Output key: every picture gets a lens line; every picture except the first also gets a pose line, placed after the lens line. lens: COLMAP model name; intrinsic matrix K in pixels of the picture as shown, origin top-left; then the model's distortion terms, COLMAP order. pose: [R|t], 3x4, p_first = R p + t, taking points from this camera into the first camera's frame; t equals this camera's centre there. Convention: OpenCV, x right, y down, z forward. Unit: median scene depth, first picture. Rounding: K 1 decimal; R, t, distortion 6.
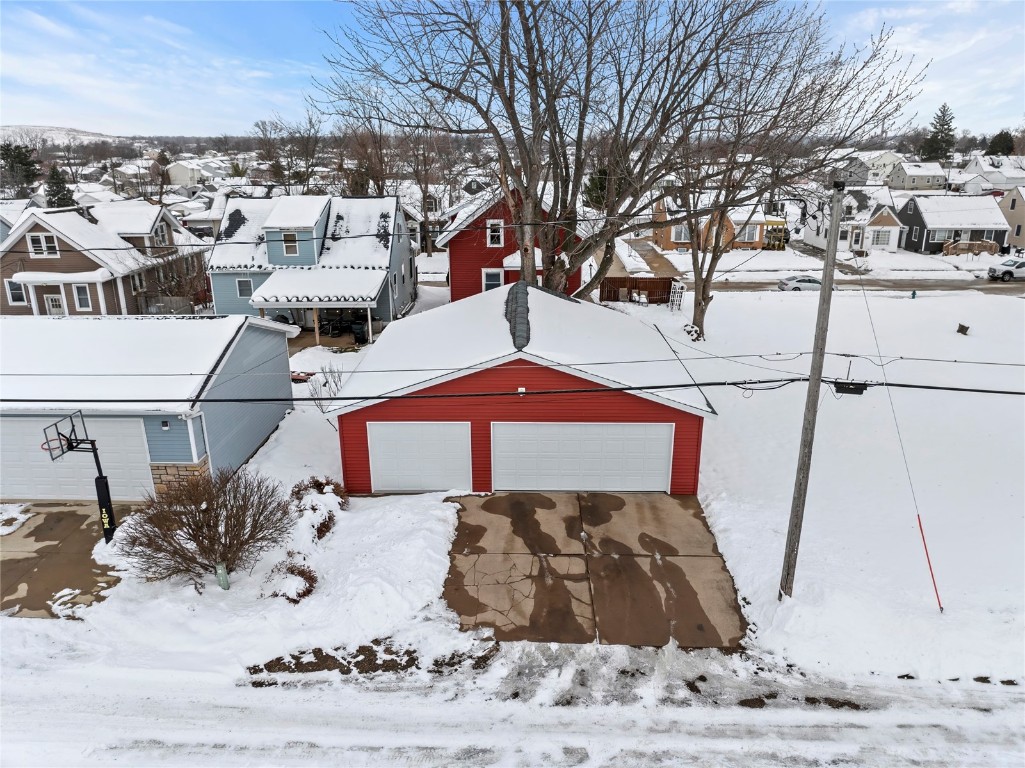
lens RADIAL K [[723.8, 0, 512.5], [0, 723.8, 384.0], [0, 0, 1]] dist [-0.043705, 0.010300]
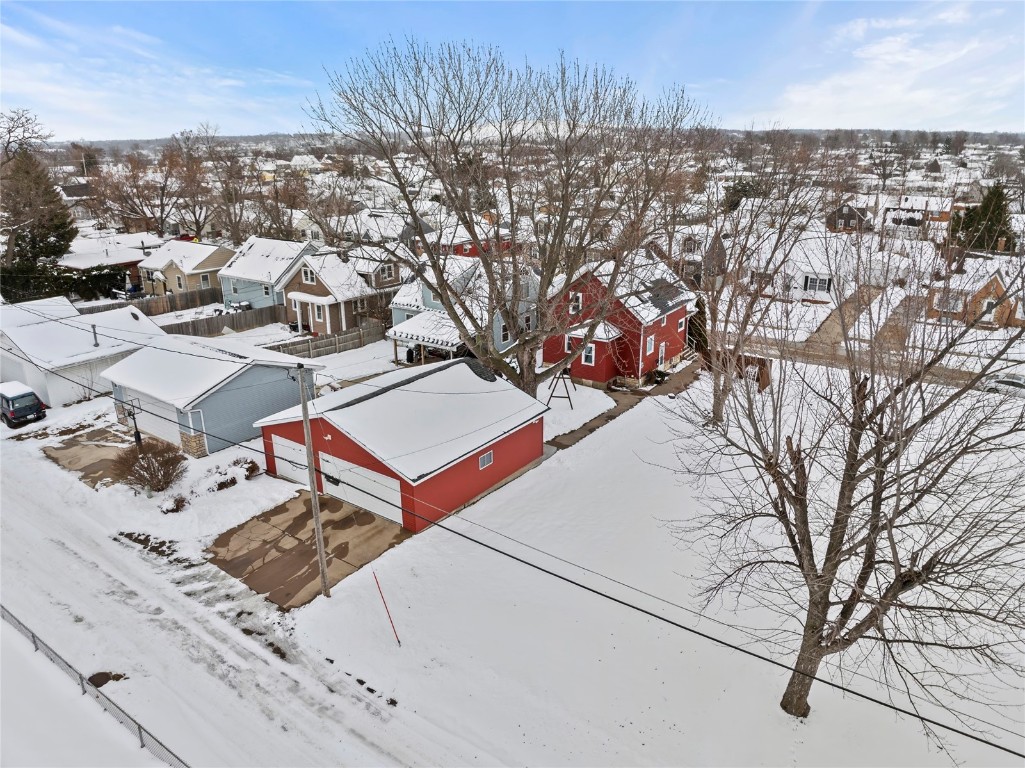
lens RADIAL K [[723.8, 0, 512.8], [0, 723.8, 384.1], [0, 0, 1]] dist [-0.043705, 0.010300]
pose [[0.814961, 0.185507, -0.549022, 1.530519], [-0.179142, 0.981623, 0.065761, -0.360365], [0.551132, 0.044760, 0.833217, -0.157808]]
